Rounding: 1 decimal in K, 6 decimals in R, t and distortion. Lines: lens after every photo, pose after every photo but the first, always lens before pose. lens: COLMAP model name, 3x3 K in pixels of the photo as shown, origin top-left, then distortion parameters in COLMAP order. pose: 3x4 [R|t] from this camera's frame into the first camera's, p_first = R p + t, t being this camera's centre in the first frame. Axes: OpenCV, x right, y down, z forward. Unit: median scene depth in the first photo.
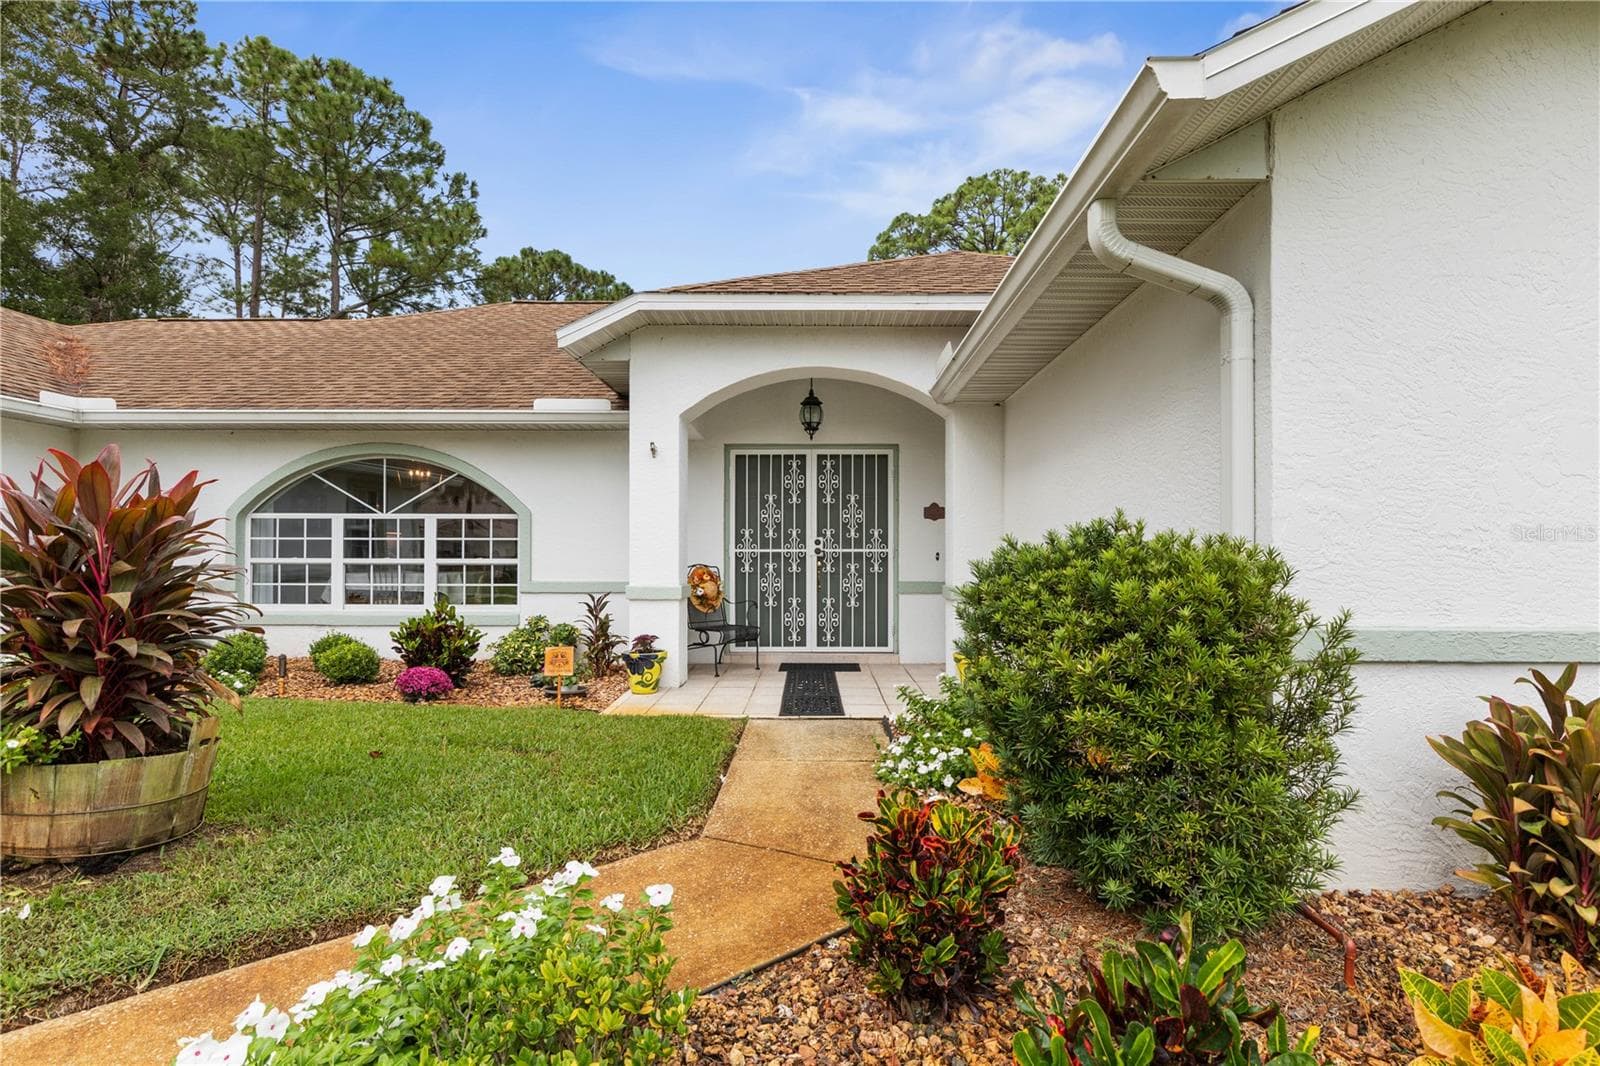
lens RADIAL K [[760.1, 0, 800.0], [0, 760.1, 533.0], [0, 0, 1]] dist [0.013526, 0.000550]
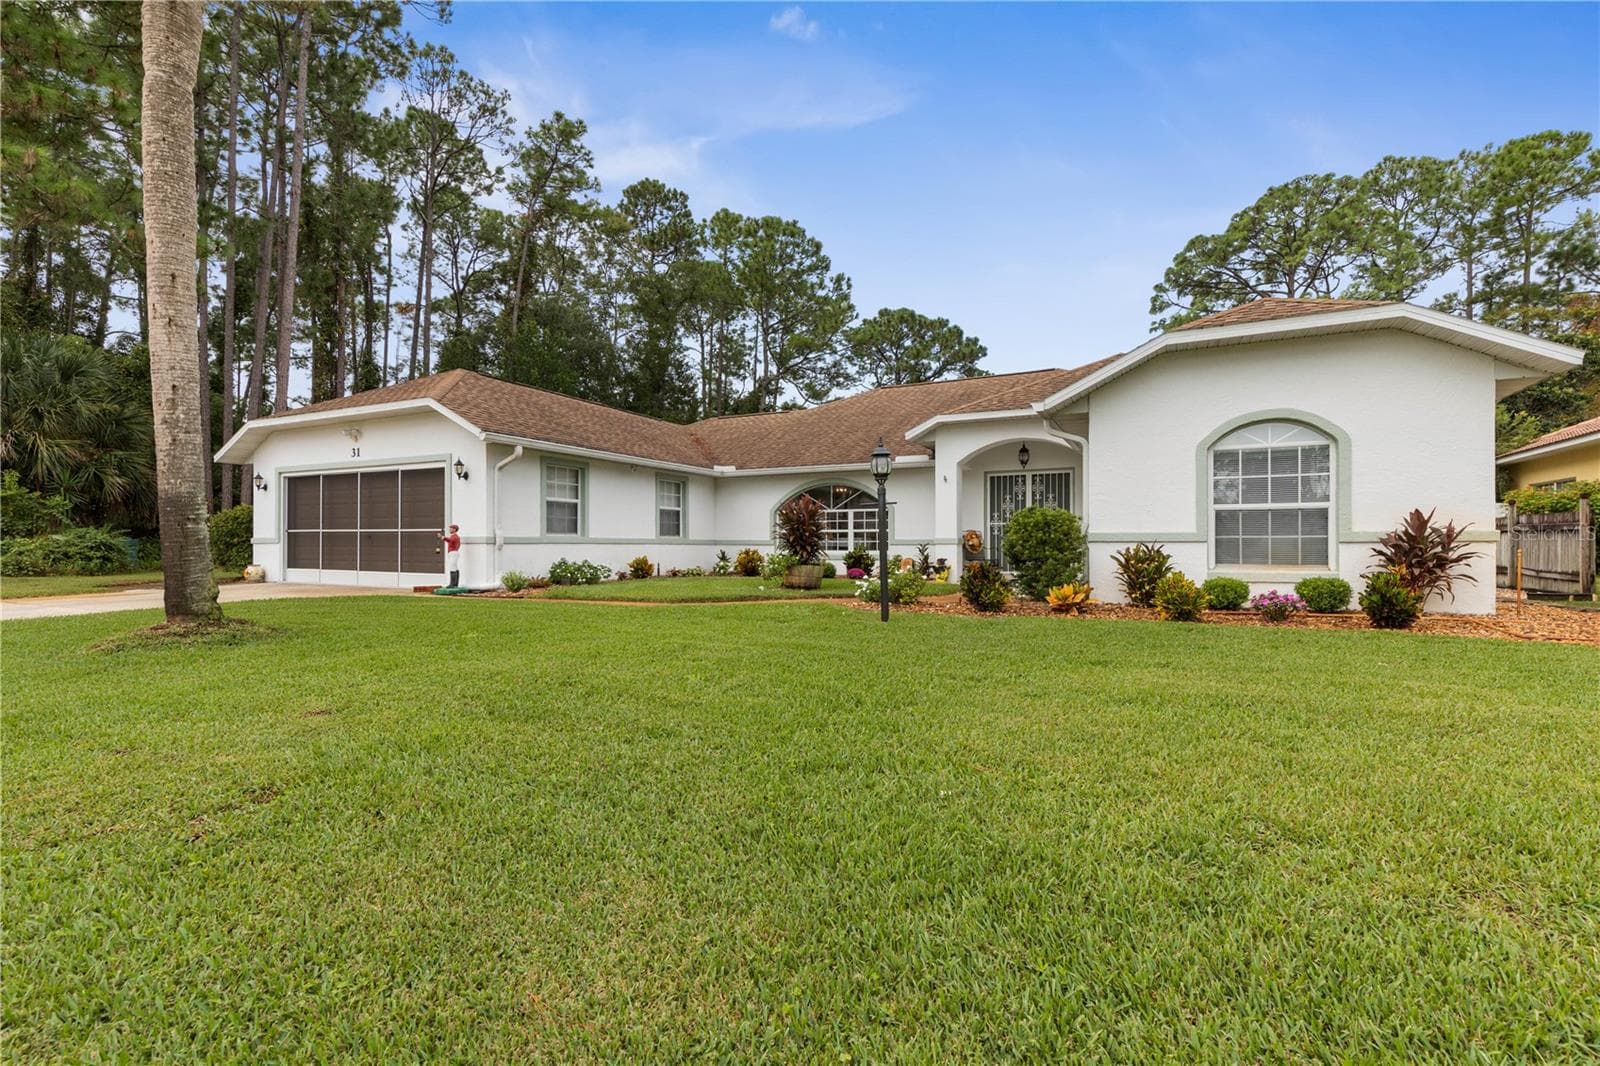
lens RADIAL K [[760.1, 0, 800.0], [0, 760.1, 533.0], [0, 0, 1]] dist [0.013526, 0.000550]
pose [[0.900261, -0.009111, -0.435255, 0.119098], [0.013460, 0.999886, 0.006910, 0.009301], [0.435143, -0.012080, 0.900280, -0.365100]]
